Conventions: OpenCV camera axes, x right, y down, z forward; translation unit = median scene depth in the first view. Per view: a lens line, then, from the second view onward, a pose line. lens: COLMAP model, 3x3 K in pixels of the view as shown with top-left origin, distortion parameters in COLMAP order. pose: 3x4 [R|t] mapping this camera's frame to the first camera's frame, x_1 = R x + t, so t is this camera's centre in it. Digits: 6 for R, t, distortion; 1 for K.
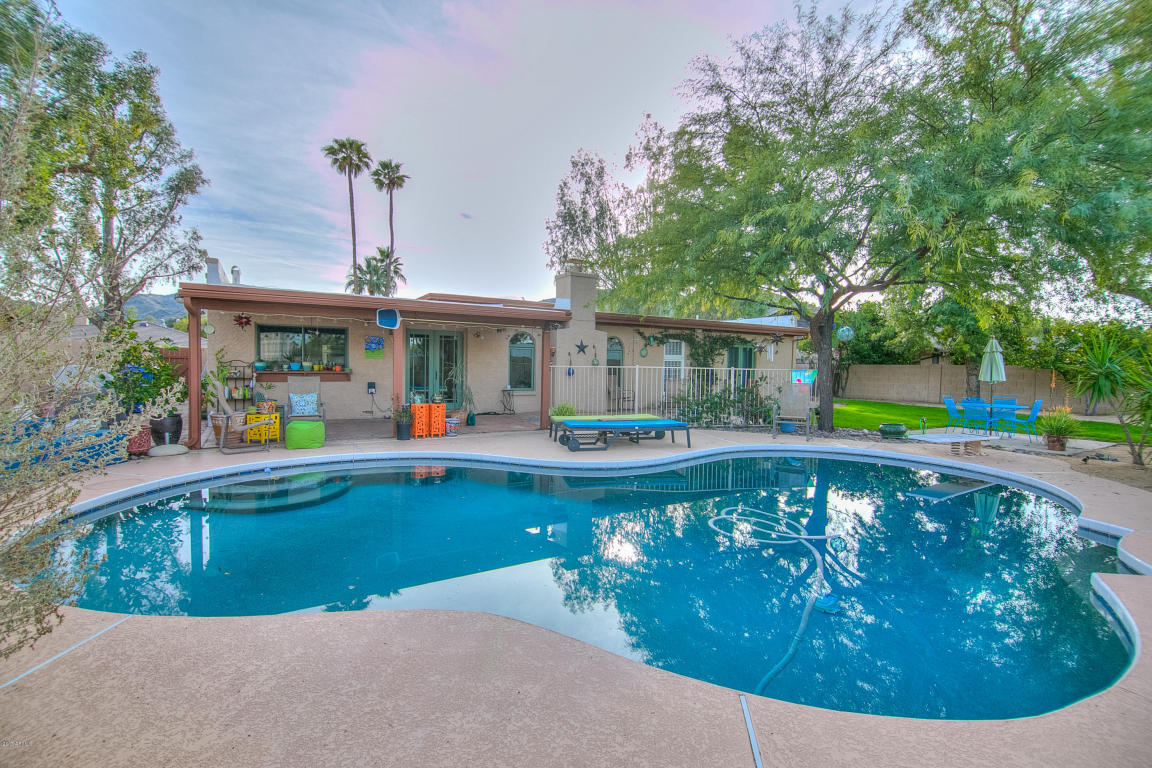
lens RADIAL K [[521.3, 0, 580.1], [0, 521.3, 380.3], [0, 0, 1]] dist [-0.003992, -0.007177]
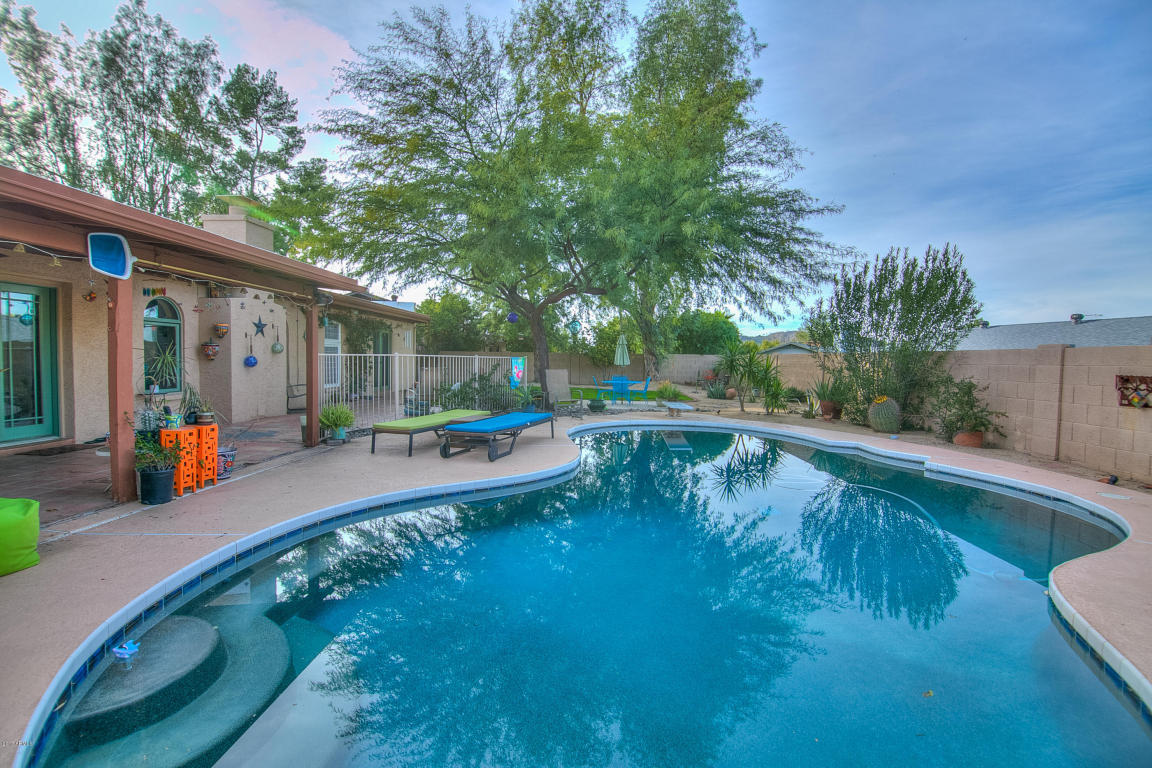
lens RADIAL K [[521.3, 0, 584.7], [0, 521.3, 381.1], [0, 0, 1]] dist [-0.003992, -0.007177]
pose [[0.558628, -0.043195, 0.828293, -0.199565], [0.016031, 0.999019, 0.041287, -0.006740], [-0.829263, -0.009785, 0.558772, 0.146562]]
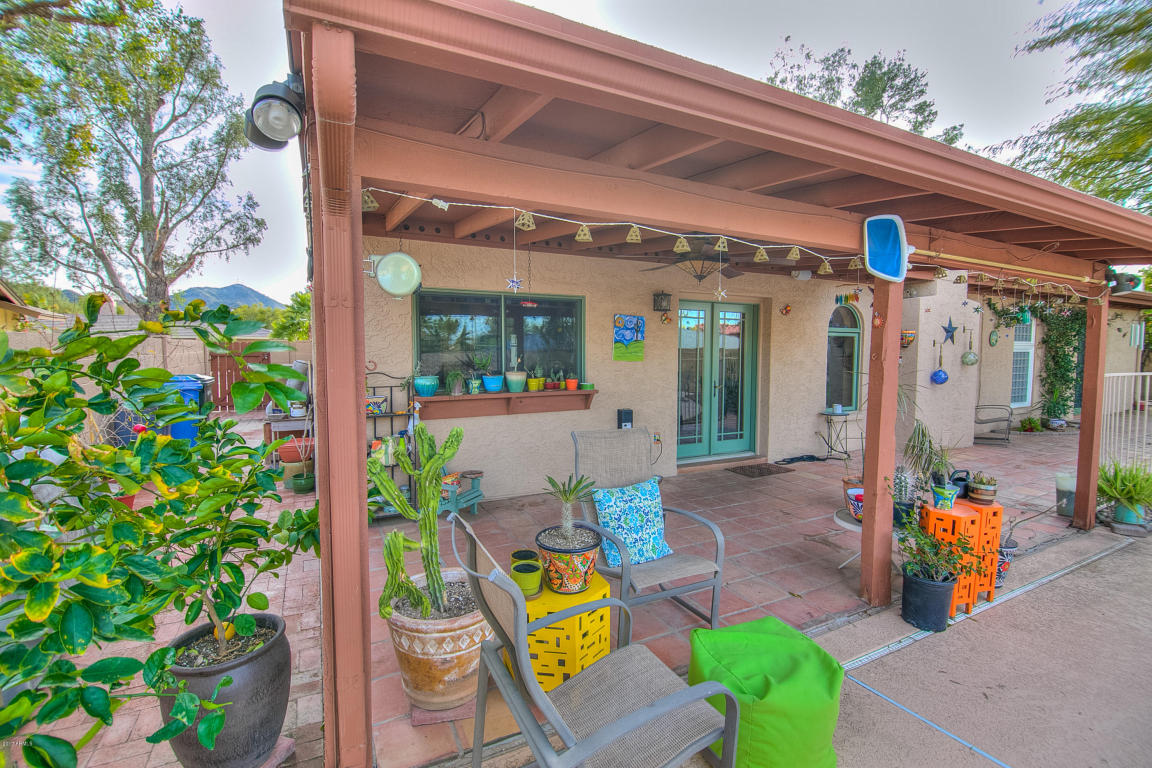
lens RADIAL K [[521.3, 0, 569.1], [0, 521.3, 385.1], [0, 0, 1]] dist [-0.003992, -0.007177]
pose [[0.996219, -0.009046, -0.086410, -0.204592], [0.012392, 0.999191, 0.038269, -0.019255], [0.085994, -0.039195, 0.995524, 0.255757]]
